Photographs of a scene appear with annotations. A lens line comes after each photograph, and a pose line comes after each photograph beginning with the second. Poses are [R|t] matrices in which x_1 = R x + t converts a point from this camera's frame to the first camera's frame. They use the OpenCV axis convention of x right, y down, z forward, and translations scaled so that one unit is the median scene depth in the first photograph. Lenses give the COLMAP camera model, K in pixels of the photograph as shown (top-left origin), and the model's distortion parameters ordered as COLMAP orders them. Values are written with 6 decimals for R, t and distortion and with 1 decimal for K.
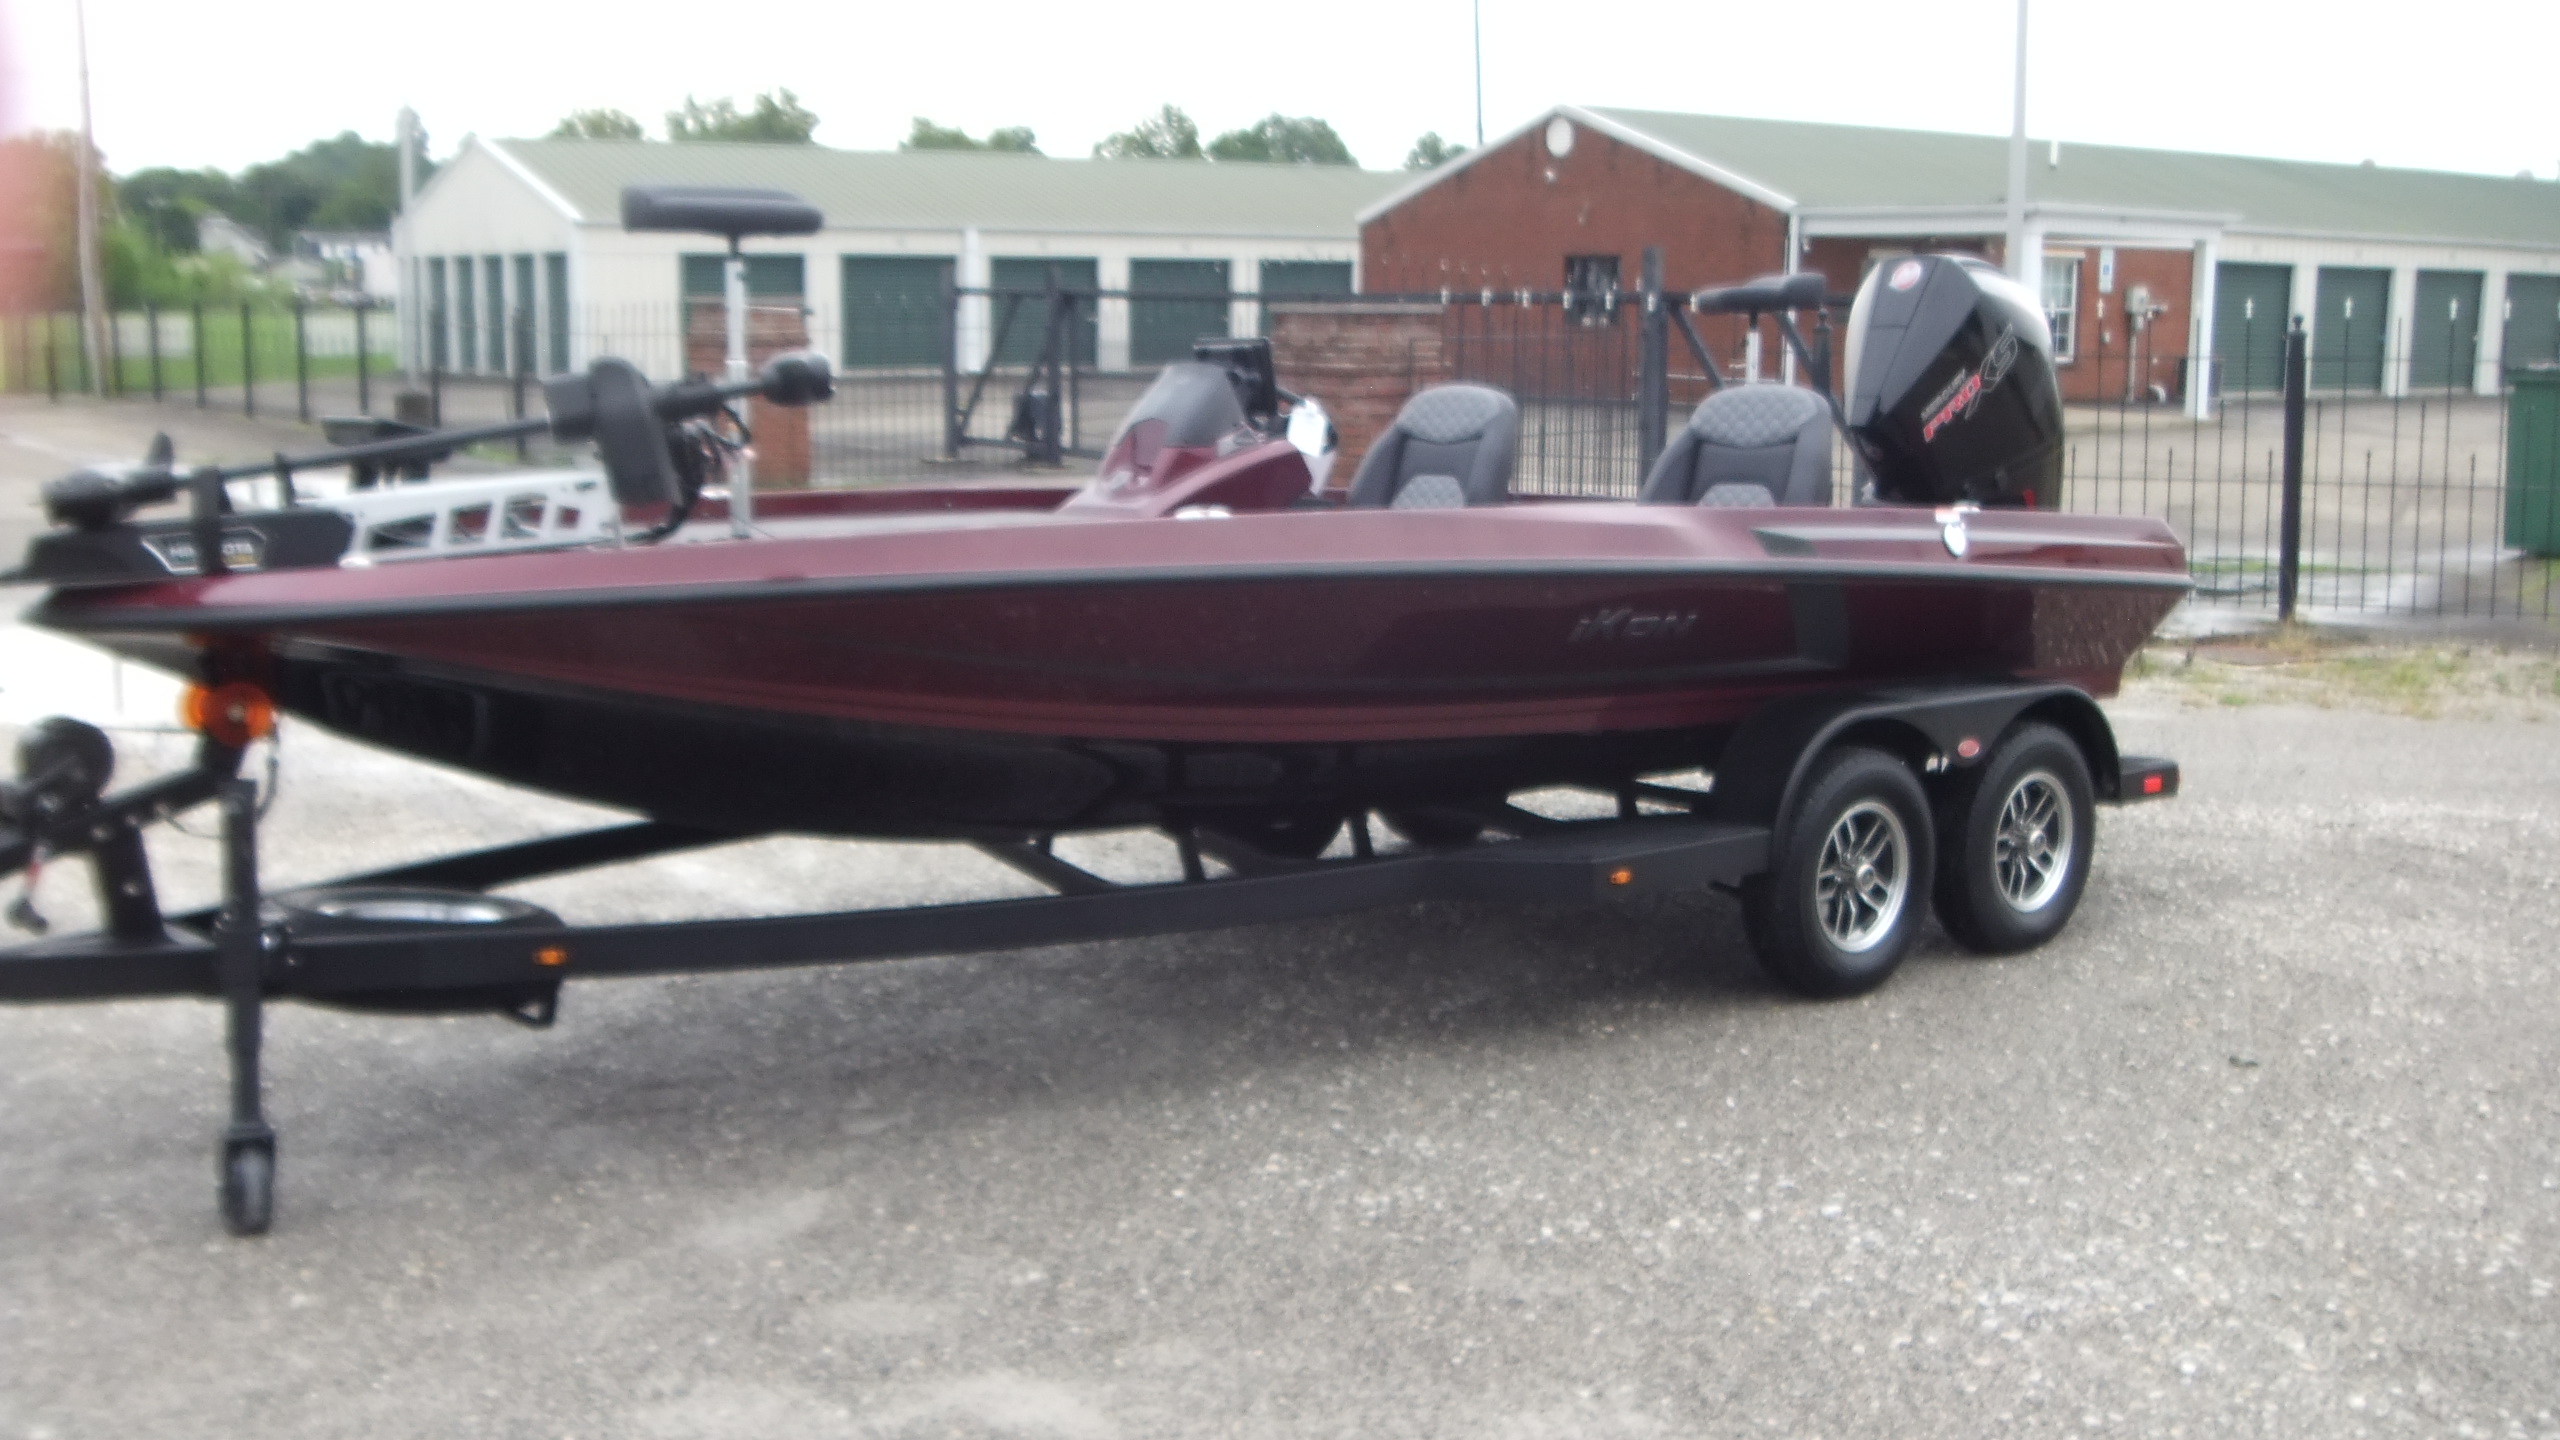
lens RADIAL K [[2623.4, 0, 1280.3], [0, 2623.4, 726.8], [0, 0, 1]] dist [-0.078610, 0.000000]
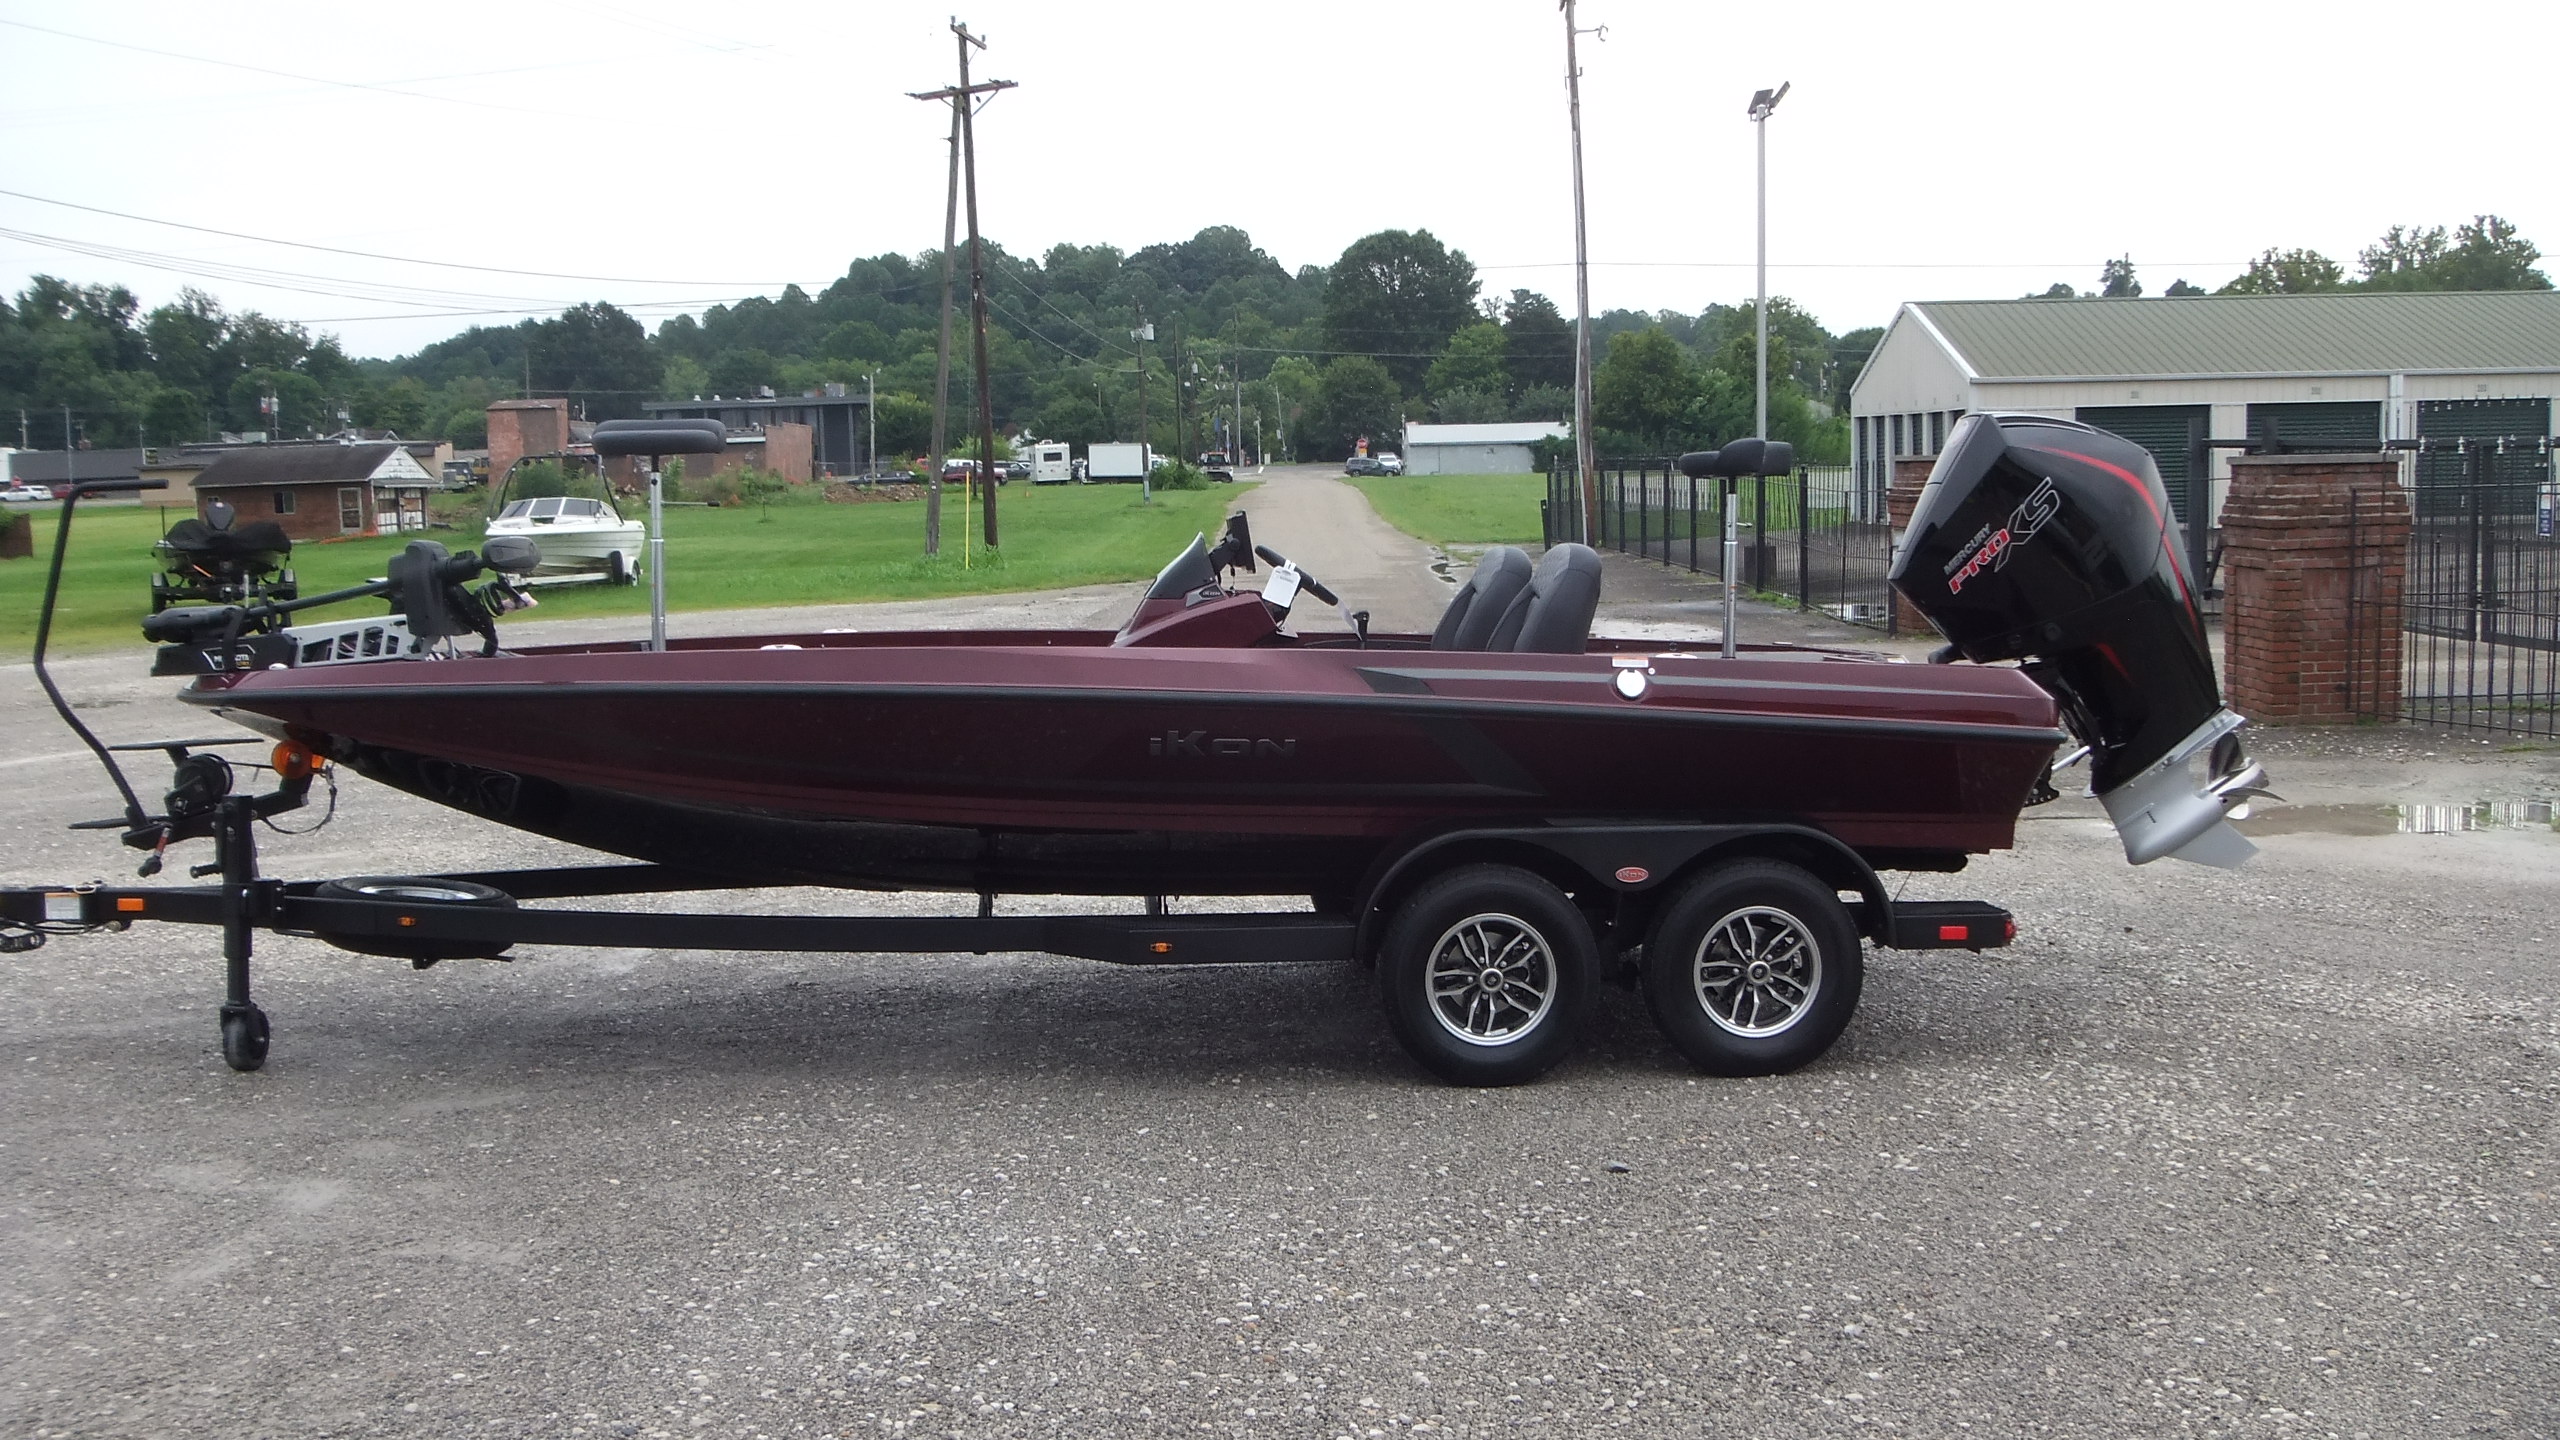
lens RADIAL K [[2623.4, 0, 1292.7], [0, 2623.4, 724.9], [0, 0, 1]] dist [-0.078610, 0.000000]
pose [[0.808608, 0.030079, -0.587578, 1.005683], [-0.063915, 0.997273, -0.036905, -0.006219], [0.584866, 0.067397, 0.808325, 0.036919]]
